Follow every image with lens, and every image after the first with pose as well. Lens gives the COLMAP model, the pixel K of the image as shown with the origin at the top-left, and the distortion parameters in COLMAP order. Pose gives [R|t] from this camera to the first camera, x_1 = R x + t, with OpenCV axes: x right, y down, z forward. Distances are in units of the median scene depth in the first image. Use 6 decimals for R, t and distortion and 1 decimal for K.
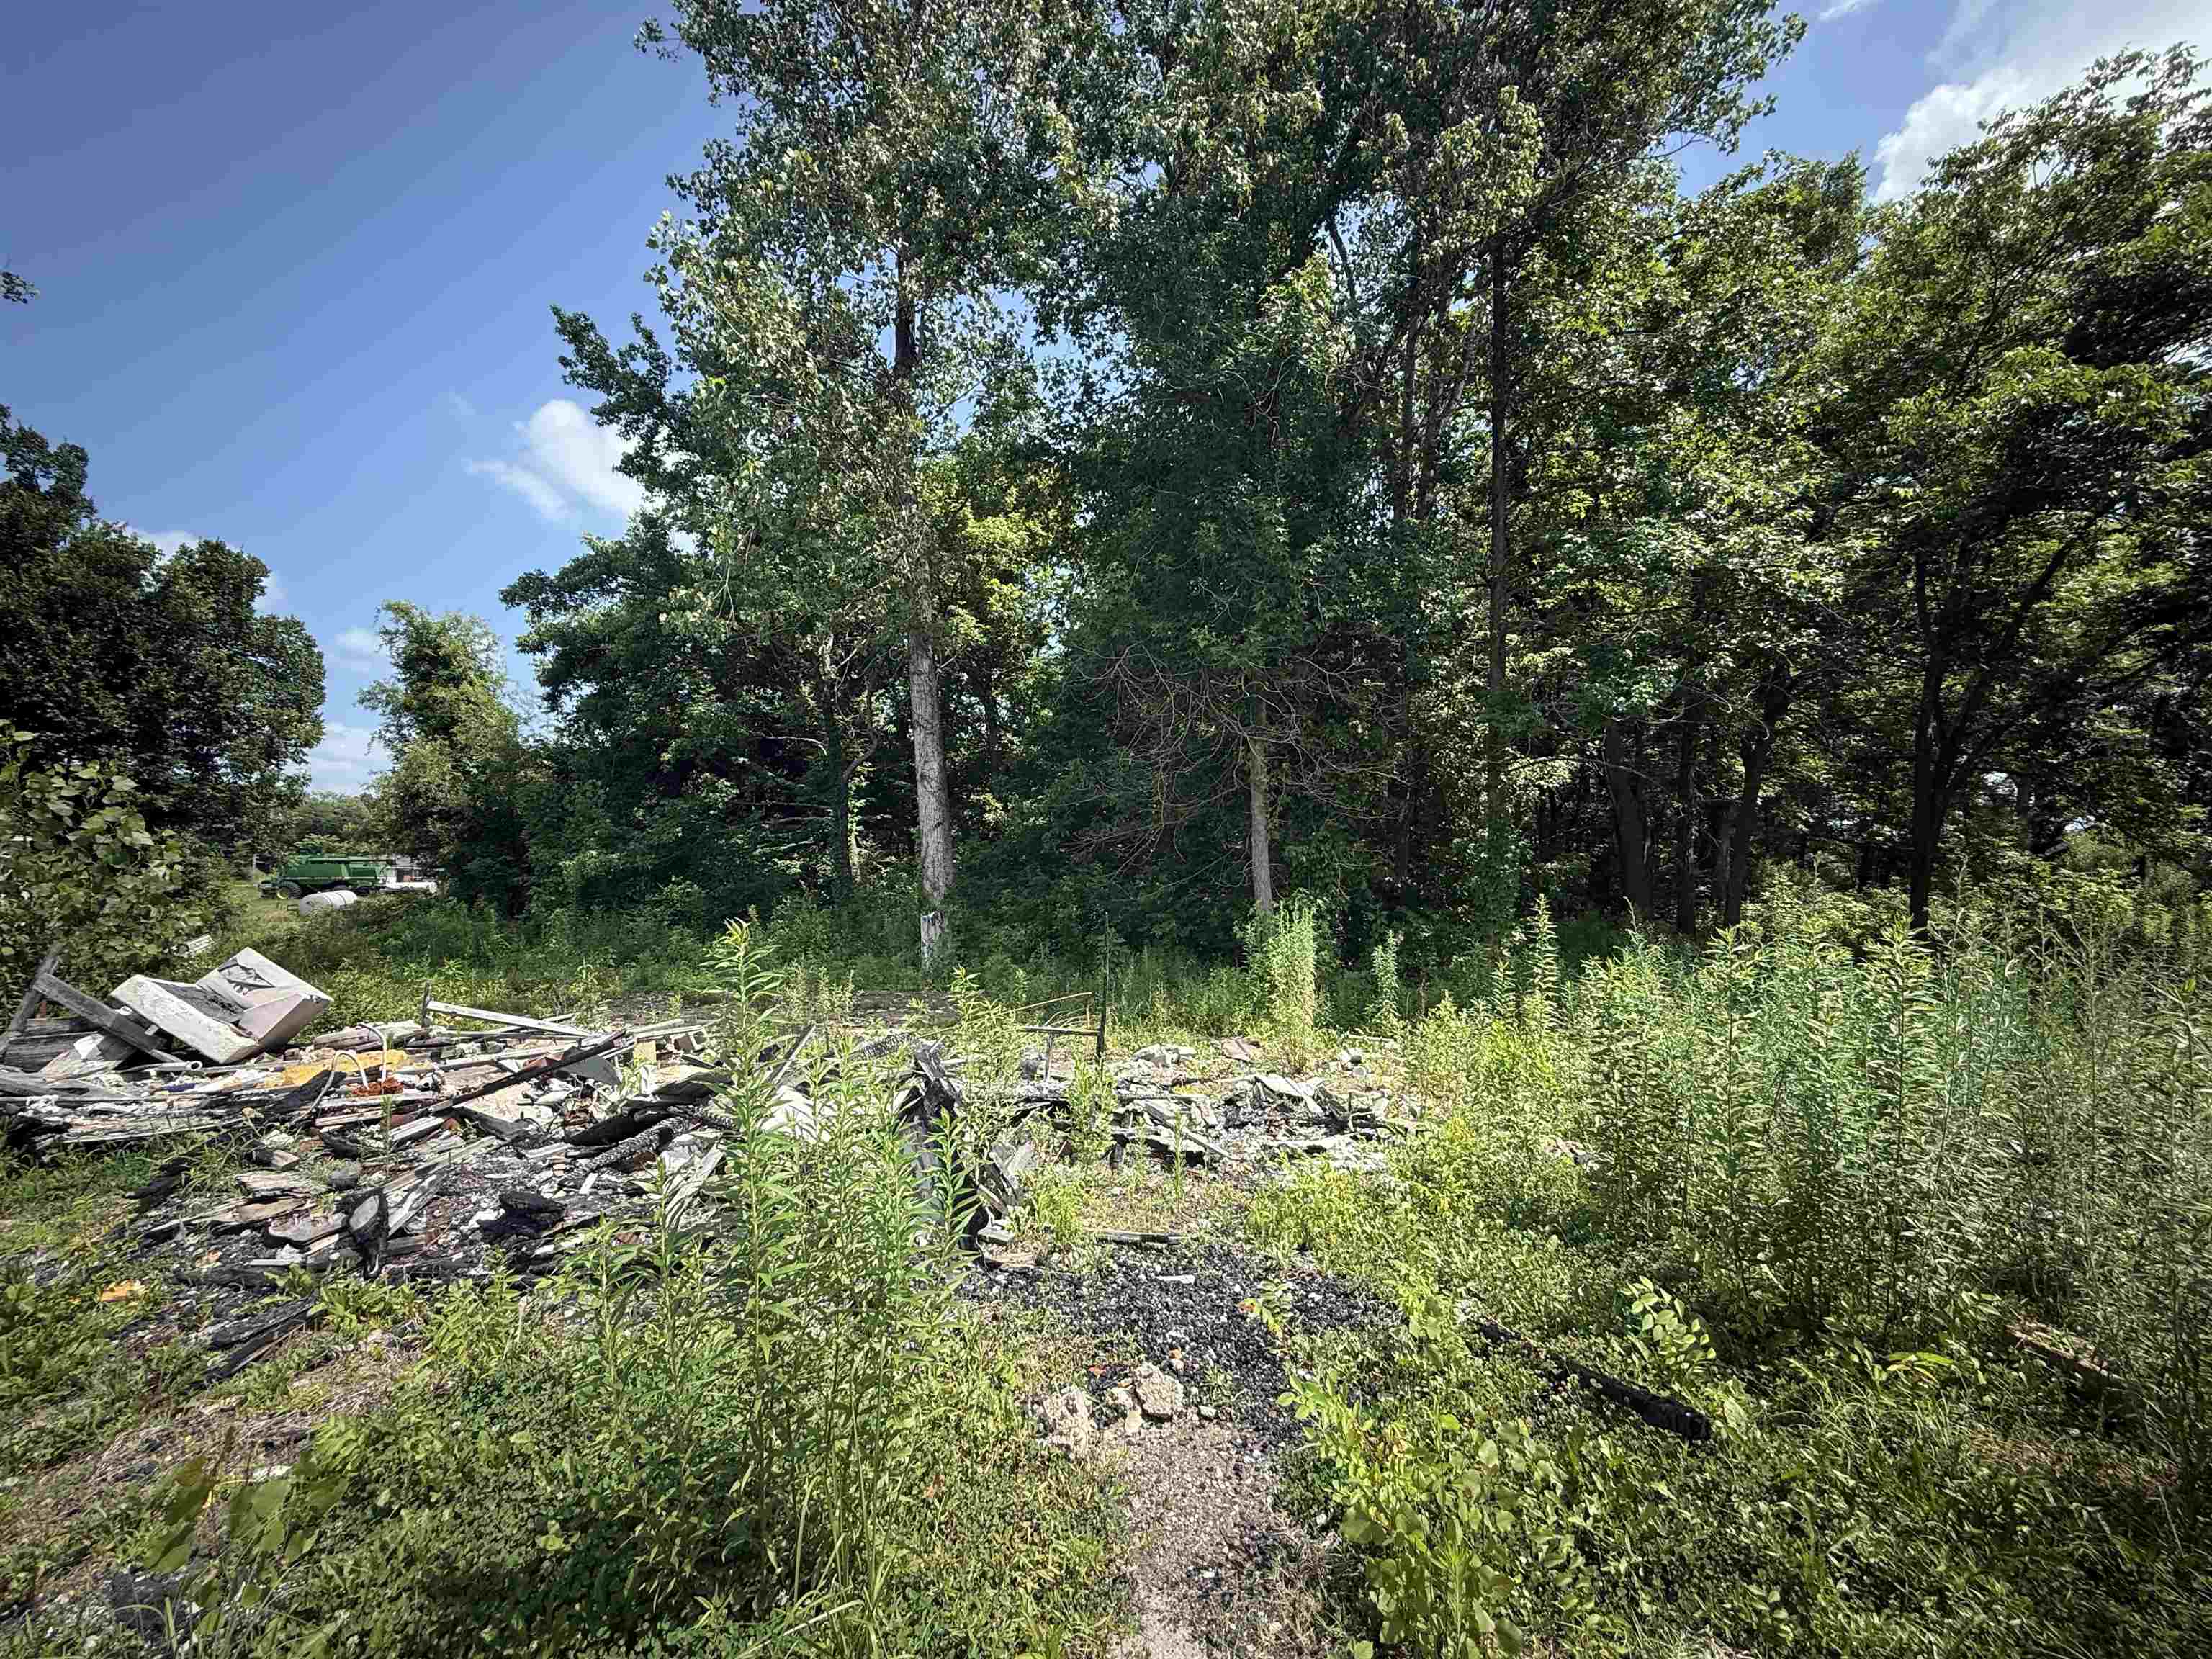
lens RADIAL K [[876.5, 0, 1101.8], [0, 876.5, 830.9], [0, 0, 1]] dist [-0.000184, 0.000076]
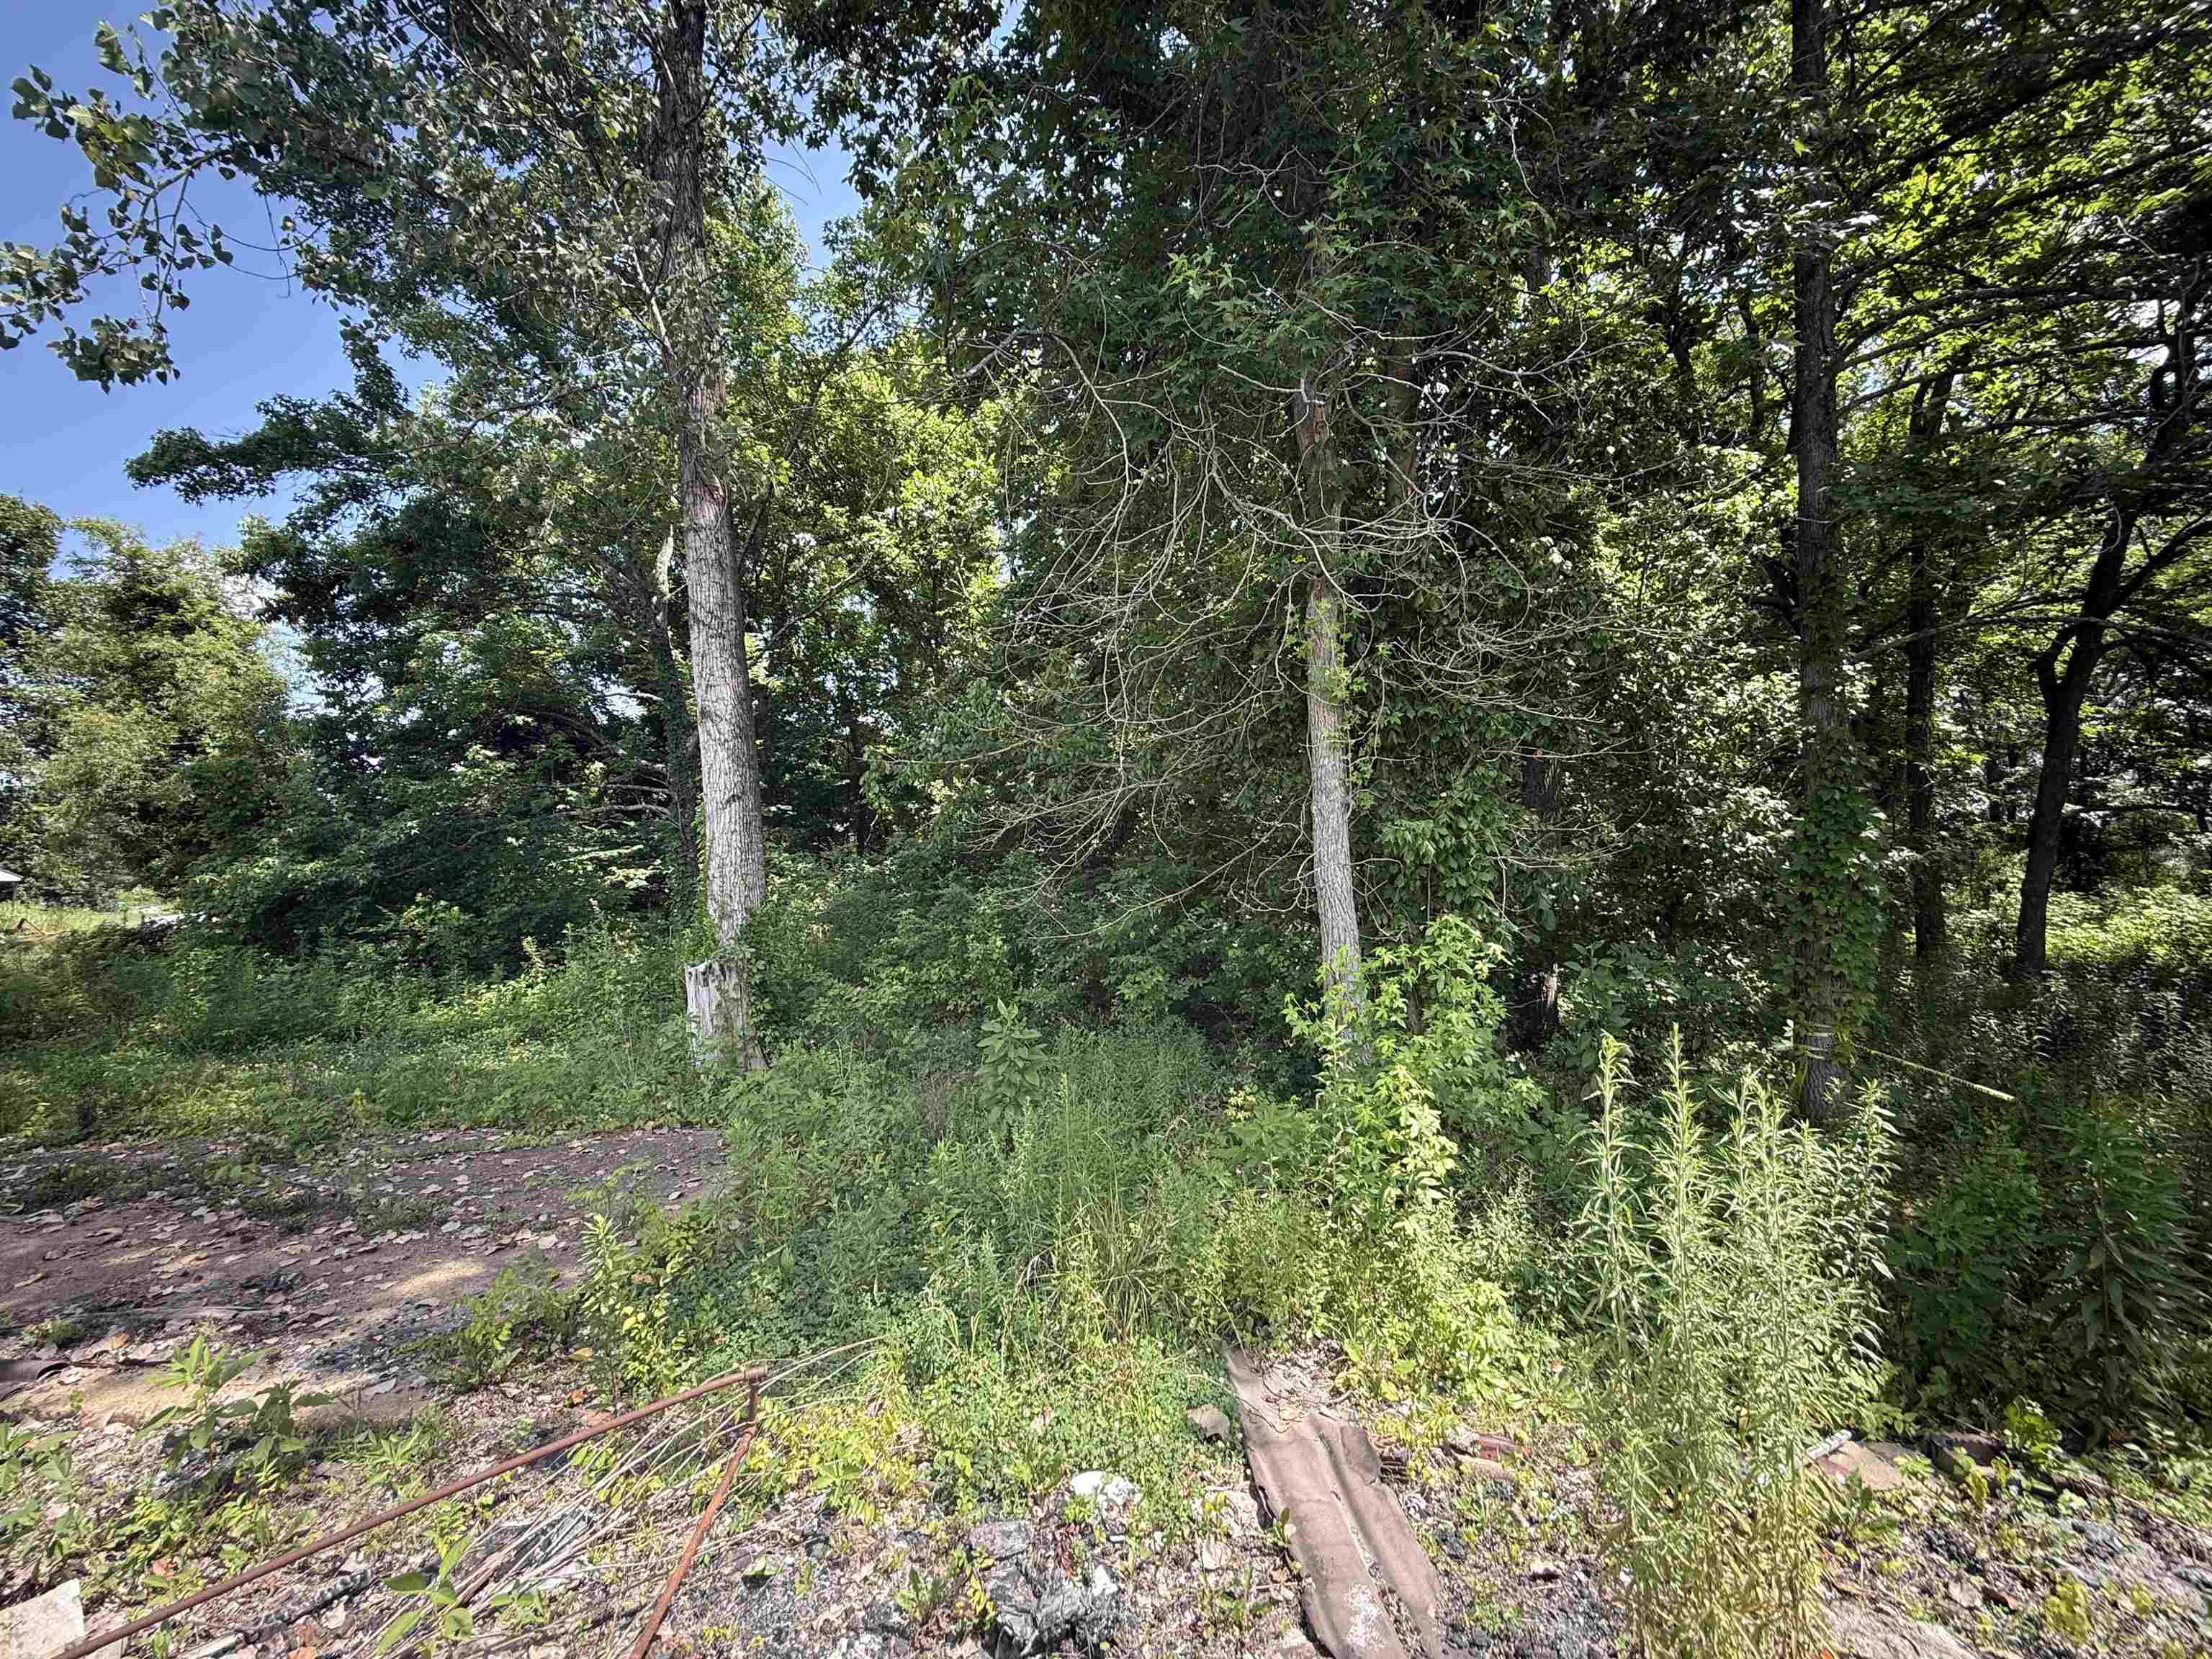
lens RADIAL K [[876.5, 0, 1101.8], [0, 876.5, 830.9], [0, 0, 1]] dist [-0.000184, 0.000076]
pose [[0.999738, -0.014826, -0.017466, 0.055351], [0.014711, 0.999869, -0.006687, 0.019749], [0.017563, 0.006428, 0.999825, 0.446523]]
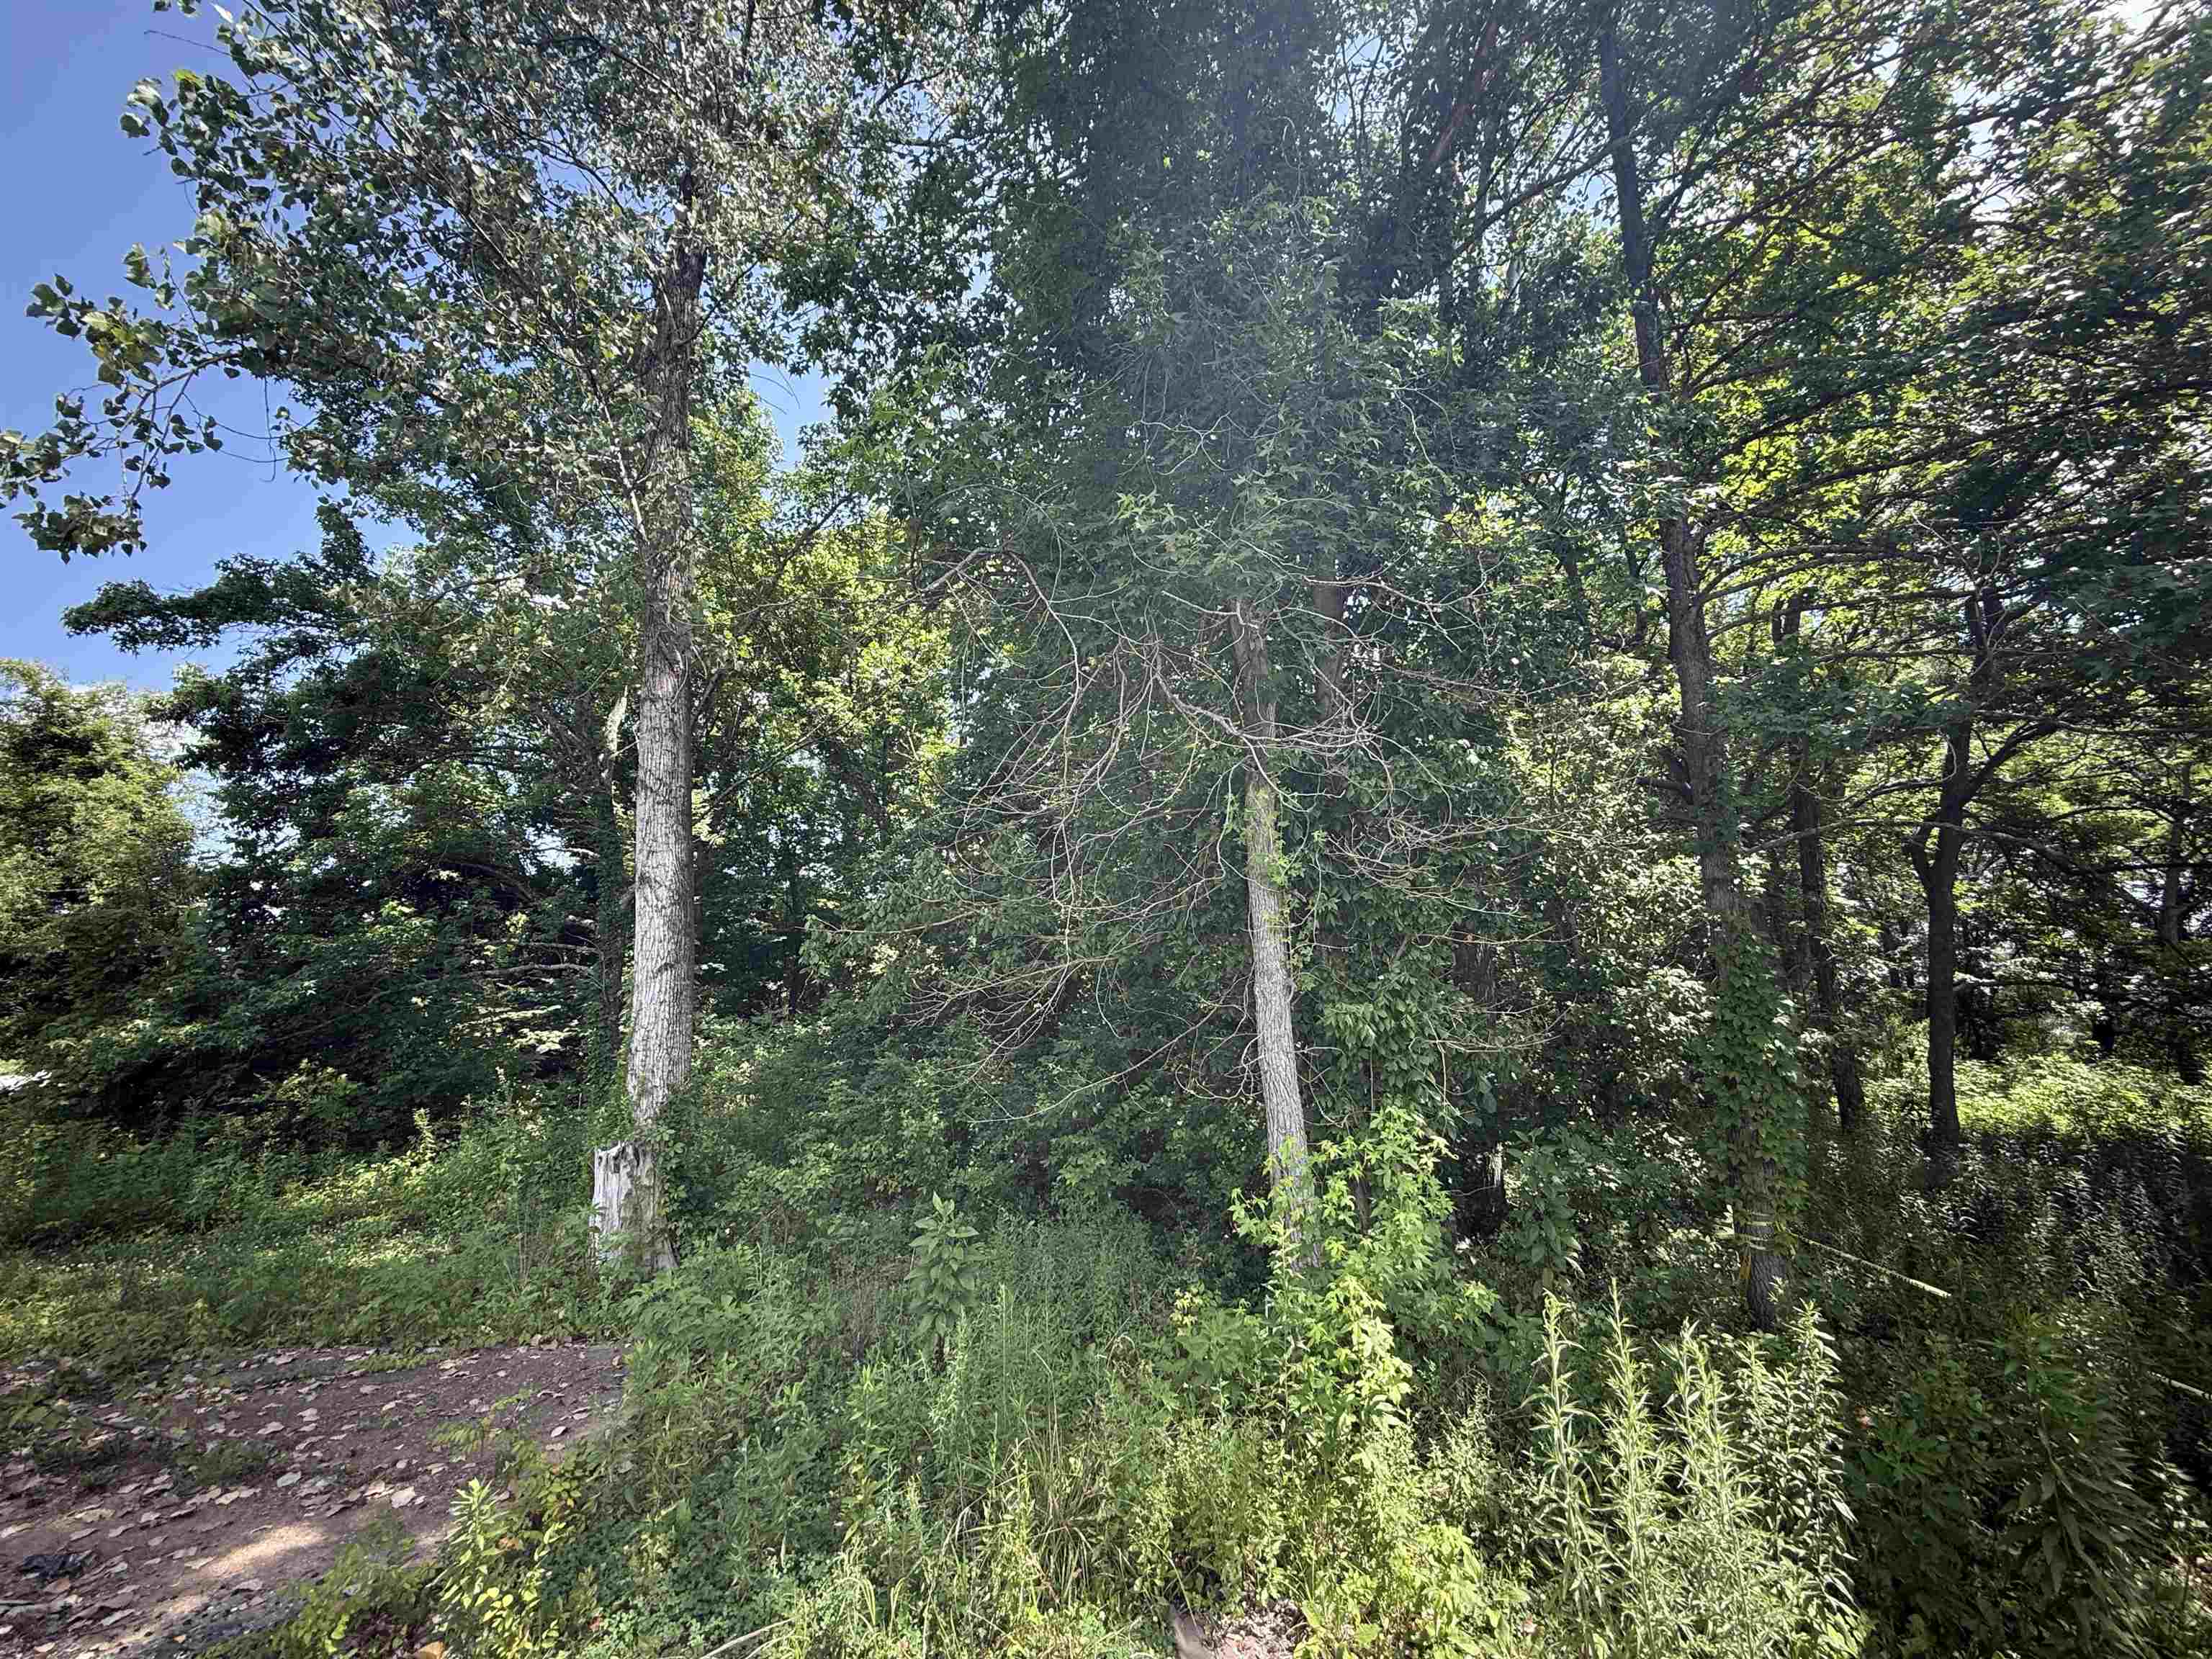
lens RADIAL K [[876.5, 0, 1101.8], [0, 876.5, 830.9], [0, 0, 1]] dist [-0.000184, 0.000076]
pose [[0.998828, 0.002570, 0.048325, 0.054140], [0.006096, 0.983951, -0.178335, 0.007527], [-0.048008, 0.178420, 0.982783, 0.440531]]
